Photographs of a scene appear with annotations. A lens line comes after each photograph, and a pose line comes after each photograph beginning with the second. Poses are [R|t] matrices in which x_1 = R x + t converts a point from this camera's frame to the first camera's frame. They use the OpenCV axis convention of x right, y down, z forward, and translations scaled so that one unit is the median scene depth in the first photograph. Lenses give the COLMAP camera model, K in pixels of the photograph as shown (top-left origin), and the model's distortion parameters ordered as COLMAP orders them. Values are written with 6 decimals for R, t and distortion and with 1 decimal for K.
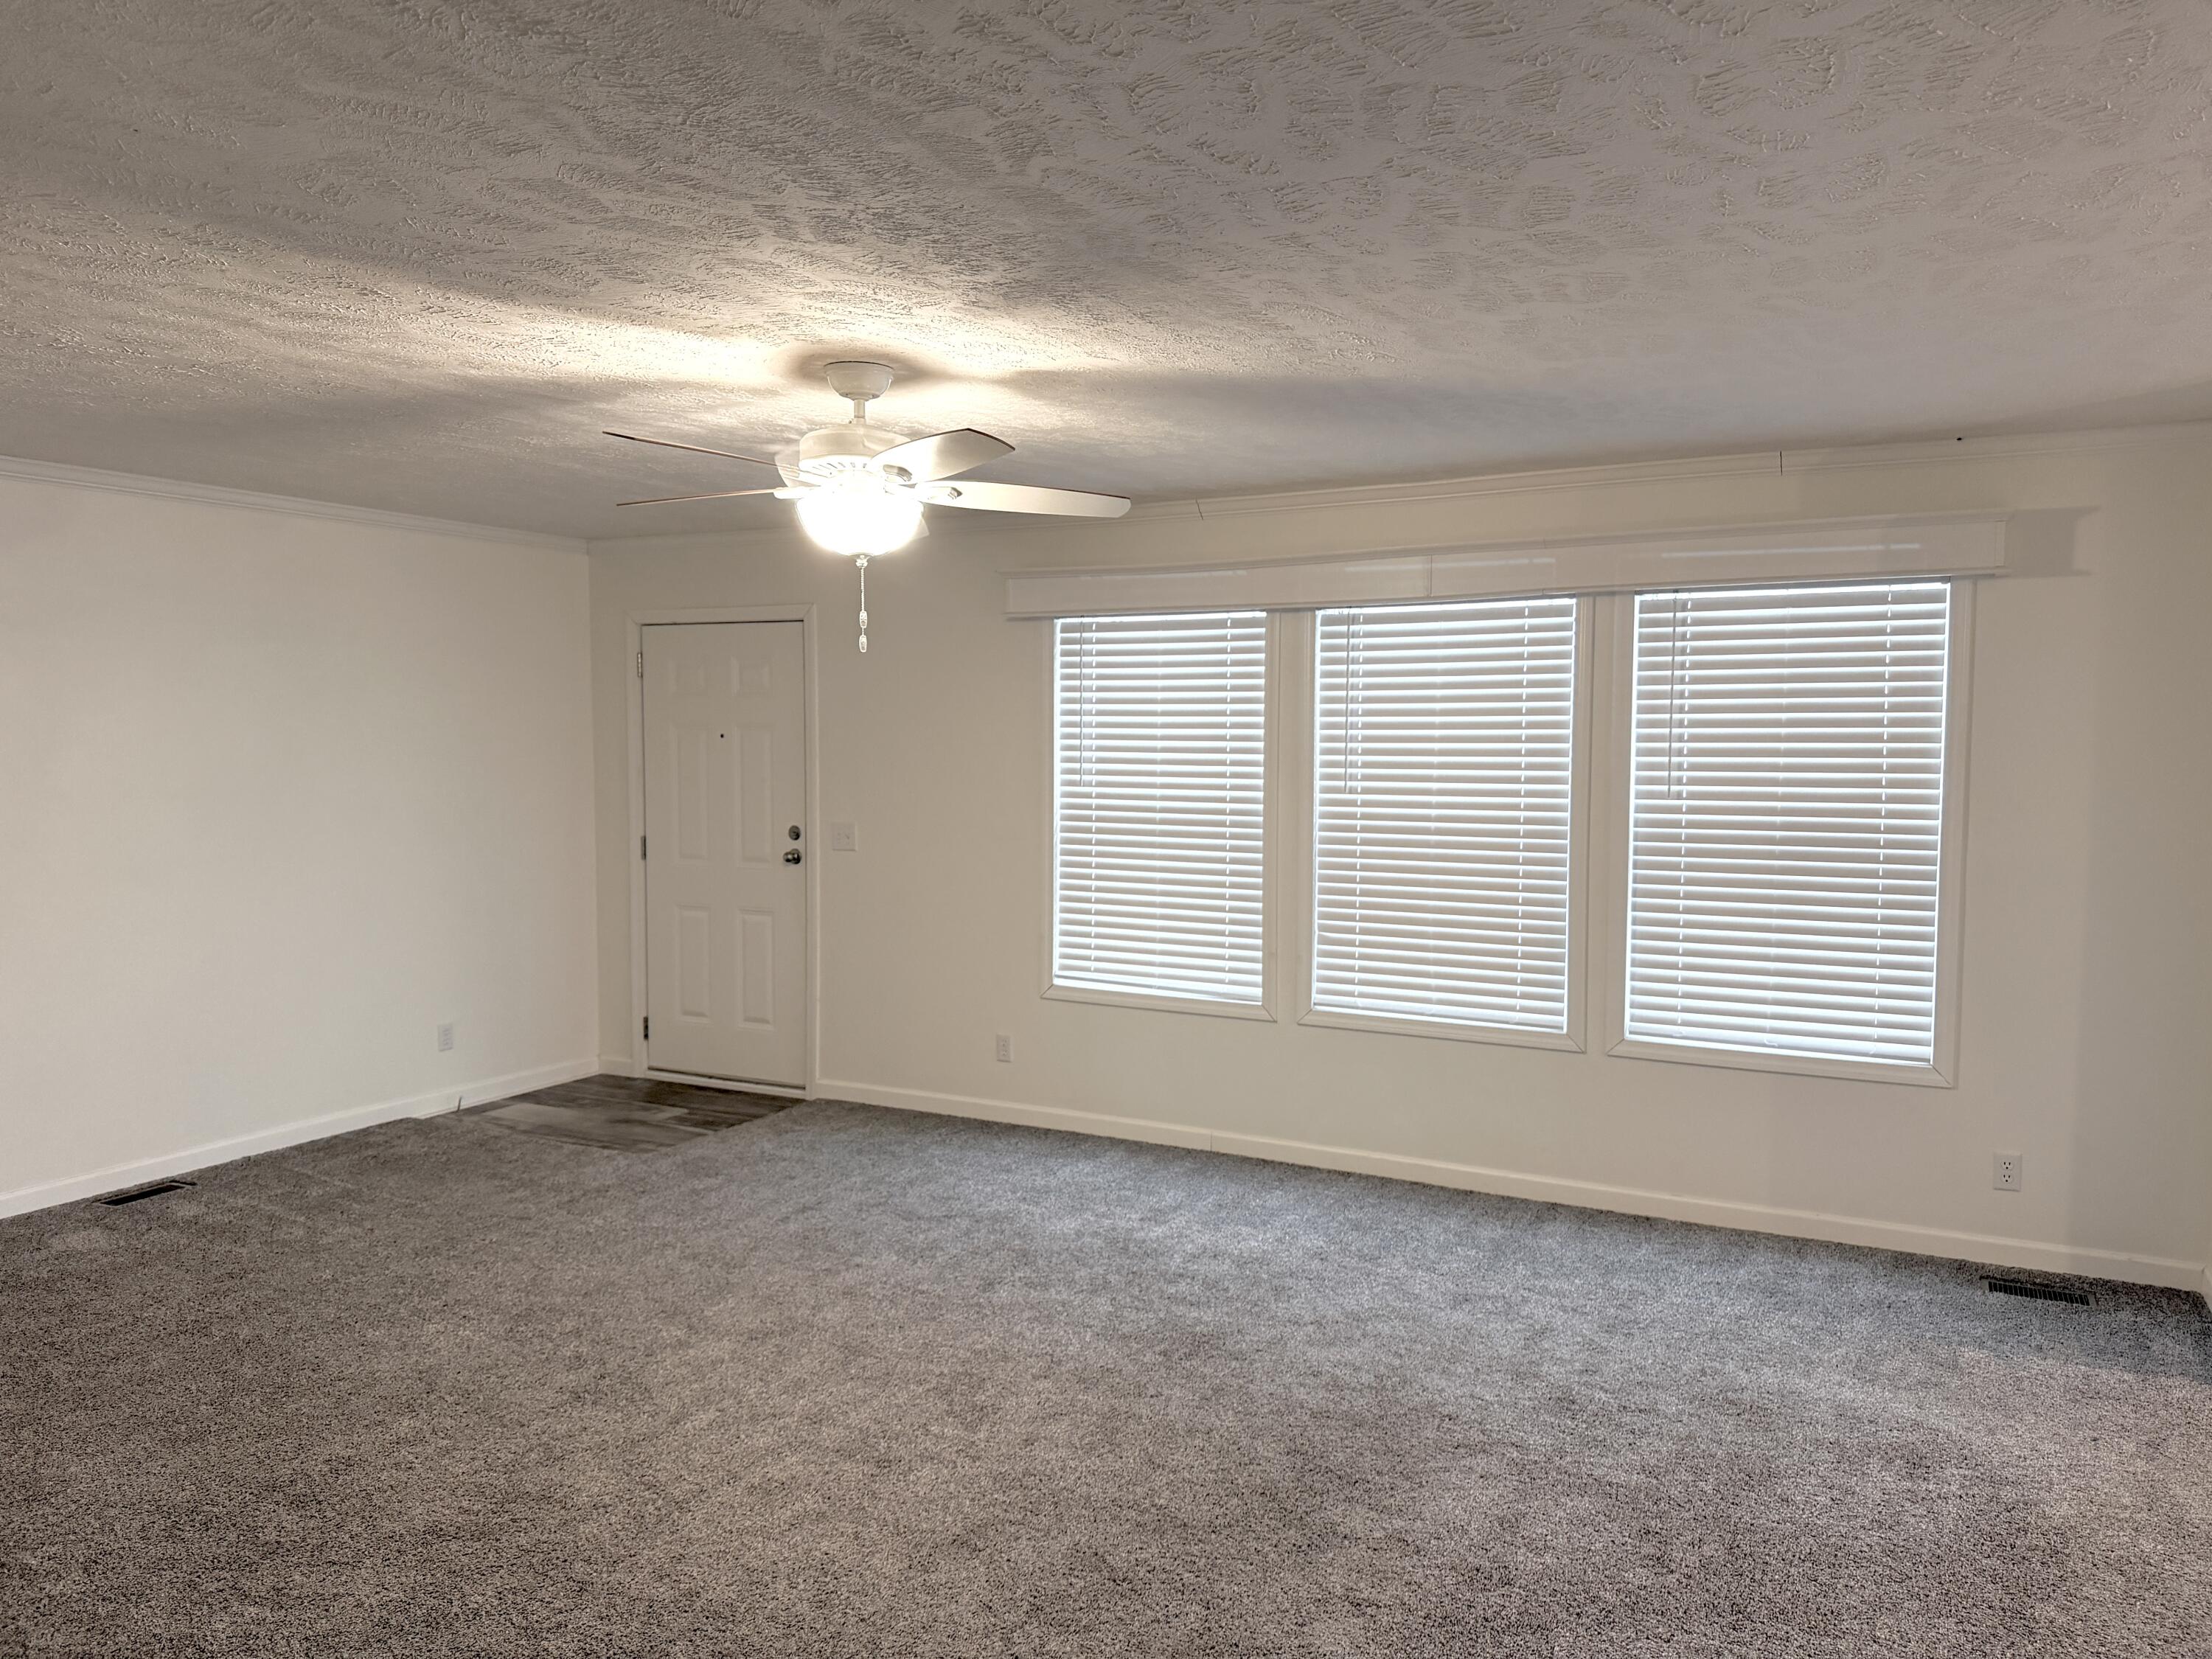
lens RADIAL K [[1550.9, 0, 1107.1], [0, 1550.9, 819.1], [0, 0, 1]] dist [0.044242, -0.062871]
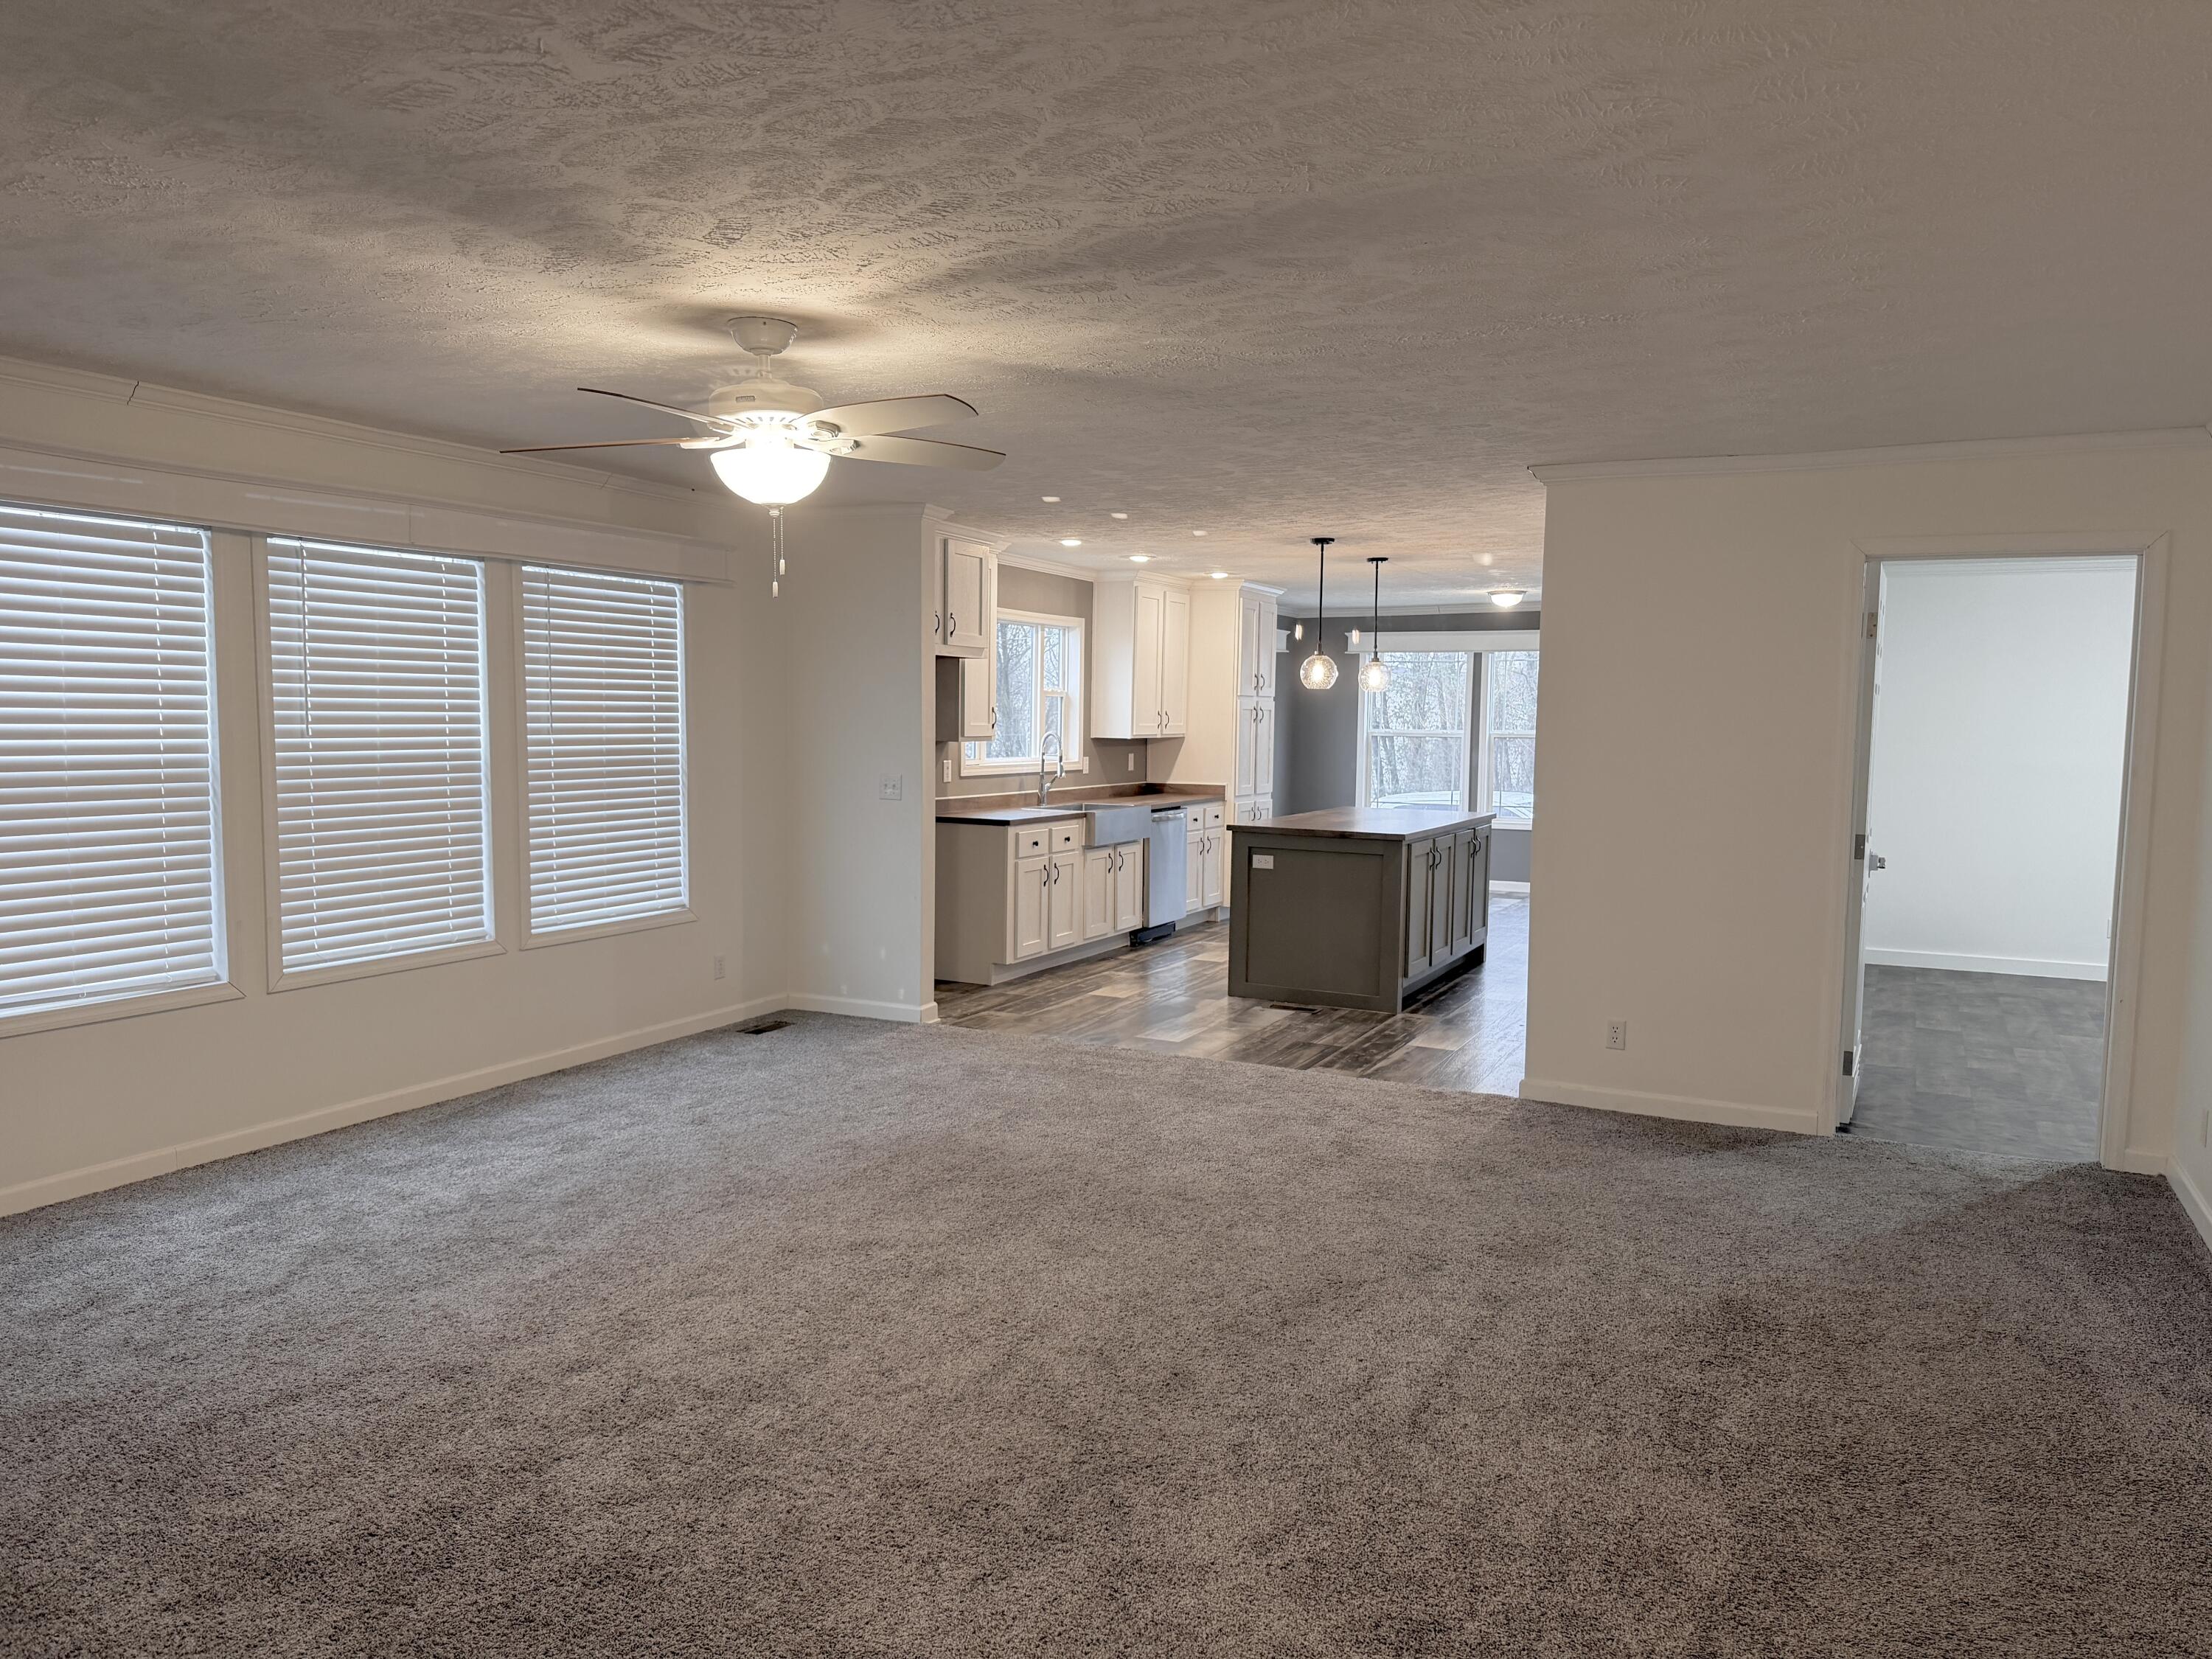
lens RADIAL K [[1542.1, 0, 1102.8], [0, 1542.1, 842.1], [0, 0, 1]] dist [0.116066, -0.180750]
pose [[-0.017694, -0.088636, 0.995907, -0.980208], [0.042269, 0.995106, 0.089316, -0.021734], [-0.998950, 0.043676, -0.013861, 0.638841]]
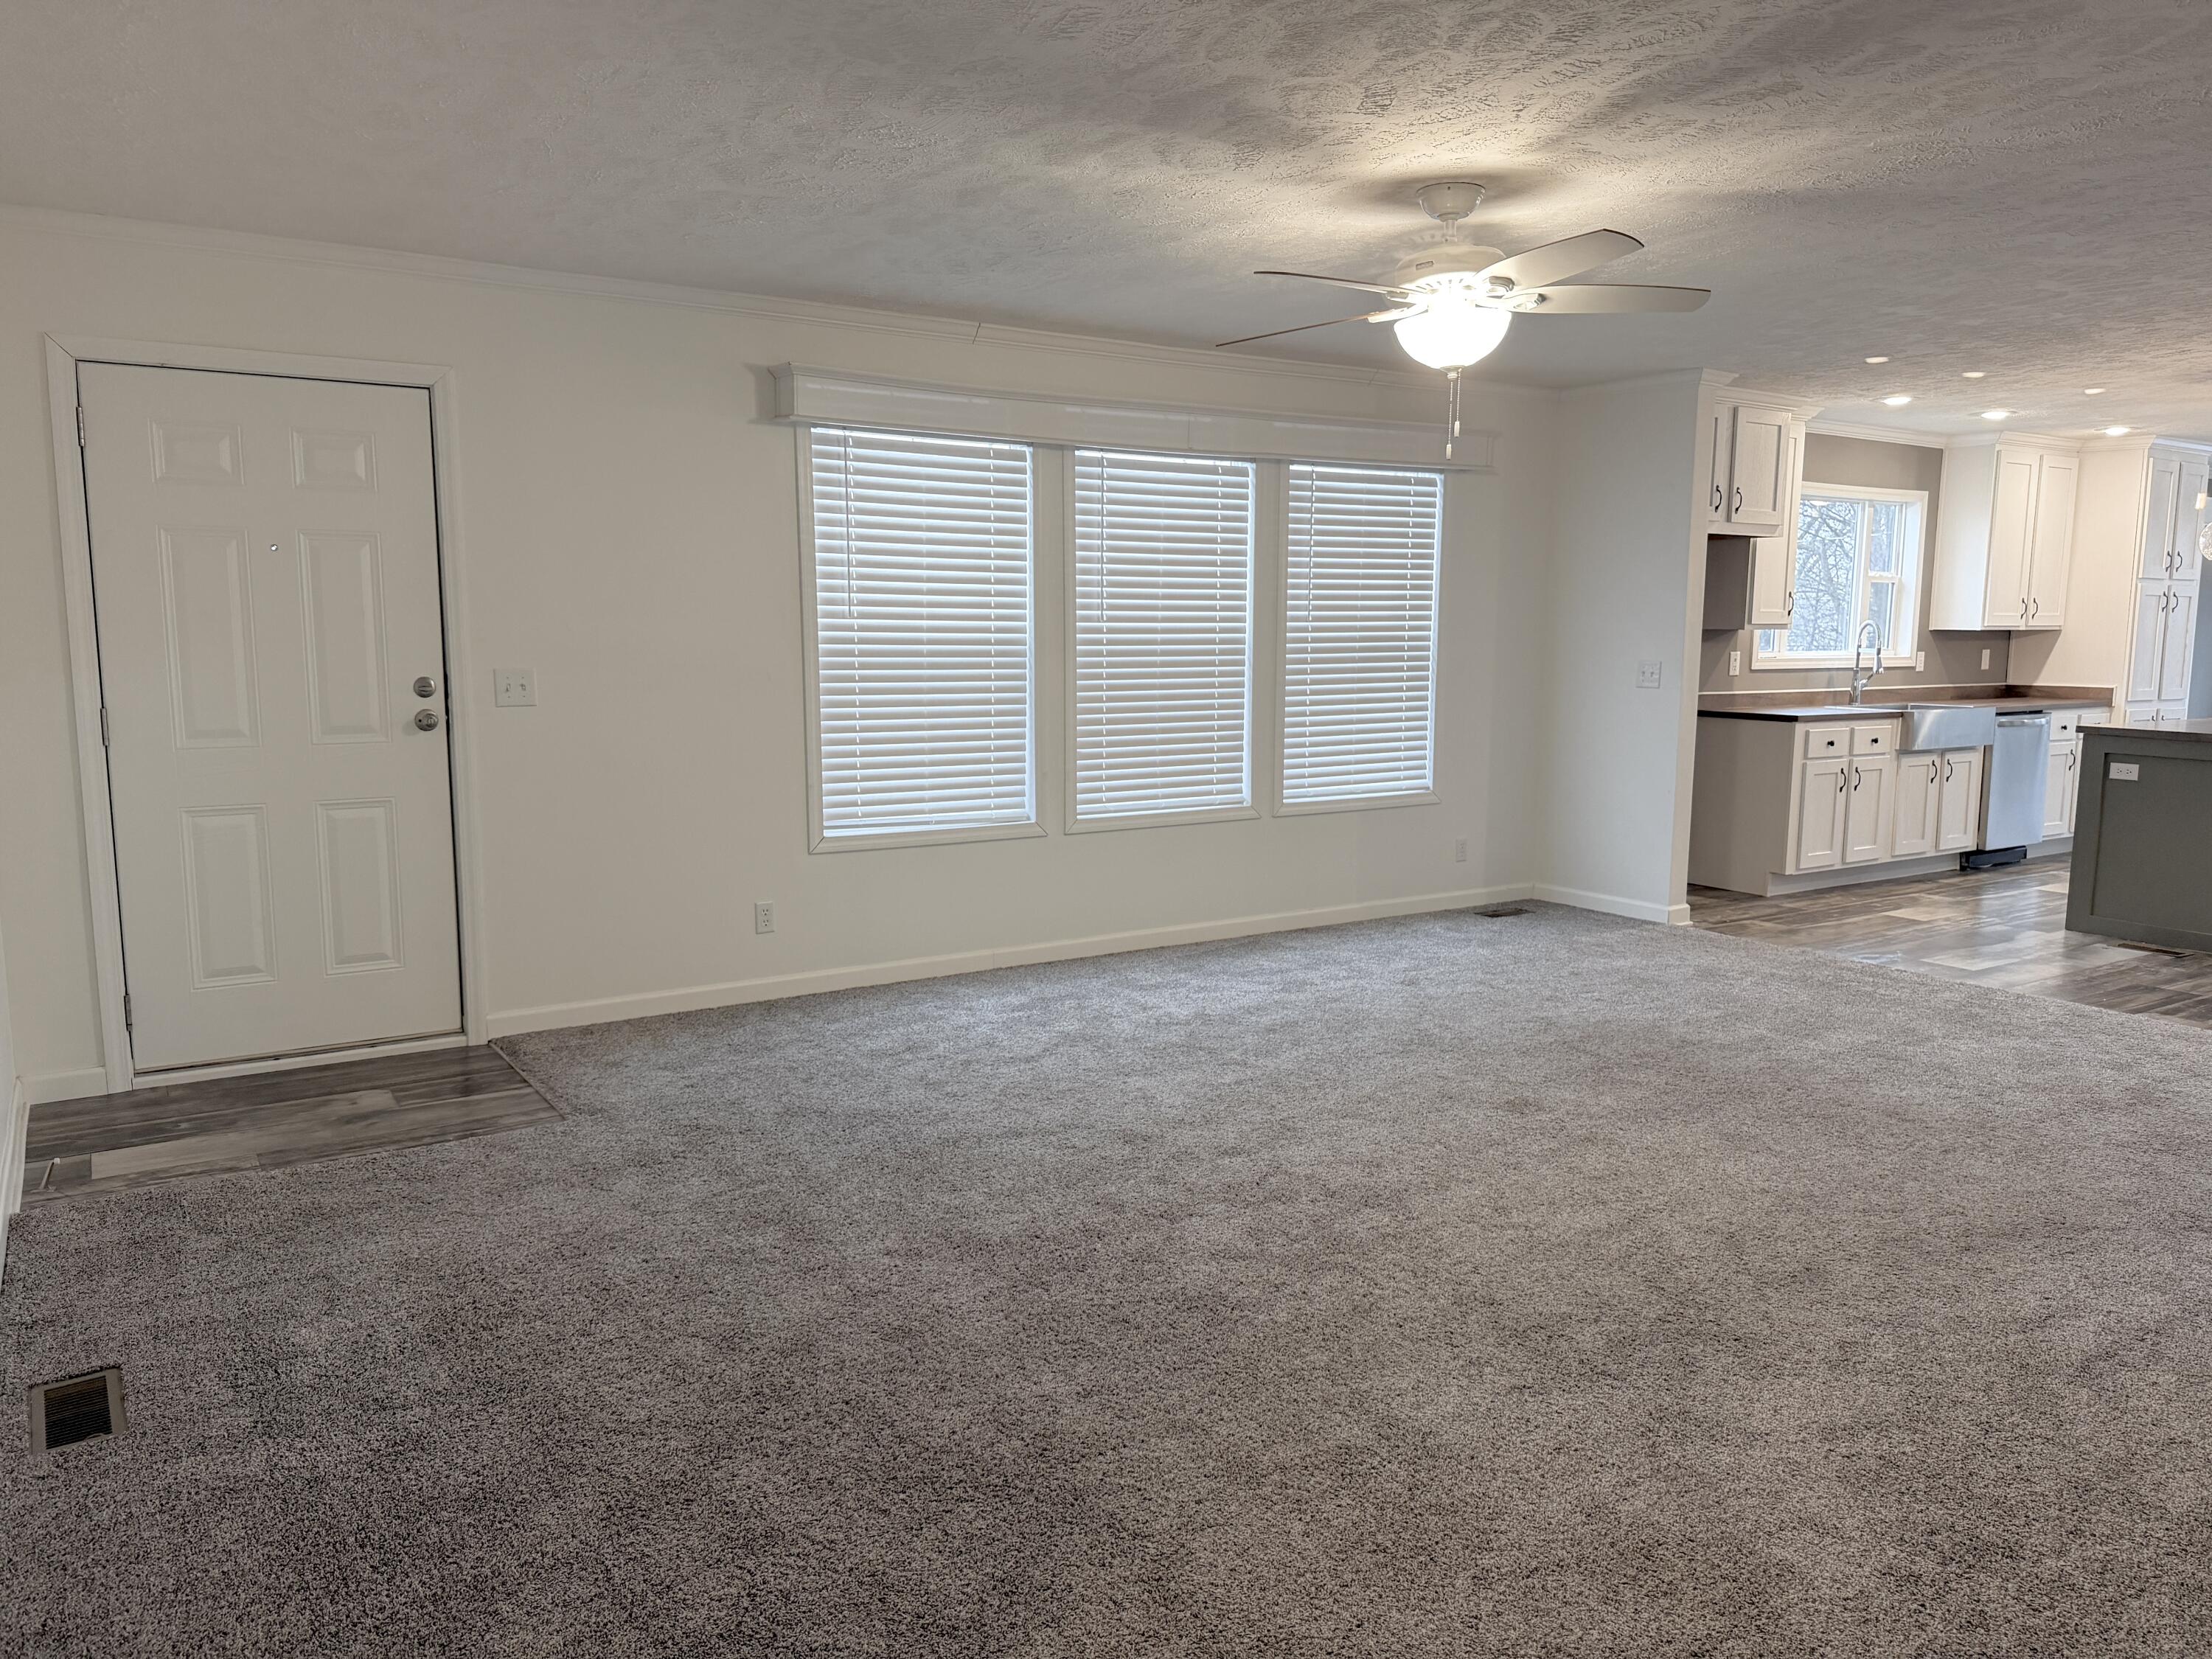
lens RADIAL K [[1542.1, 0, 1102.8], [0, 1542.1, 842.1], [0, 0, 1]] dist [0.116066, -0.180750]
pose [[0.496580, -0.122667, 0.859279, -0.994016], [0.047368, 0.992318, 0.114285, 0.016844], [-0.866697, -0.016049, 0.498576, 0.528831]]
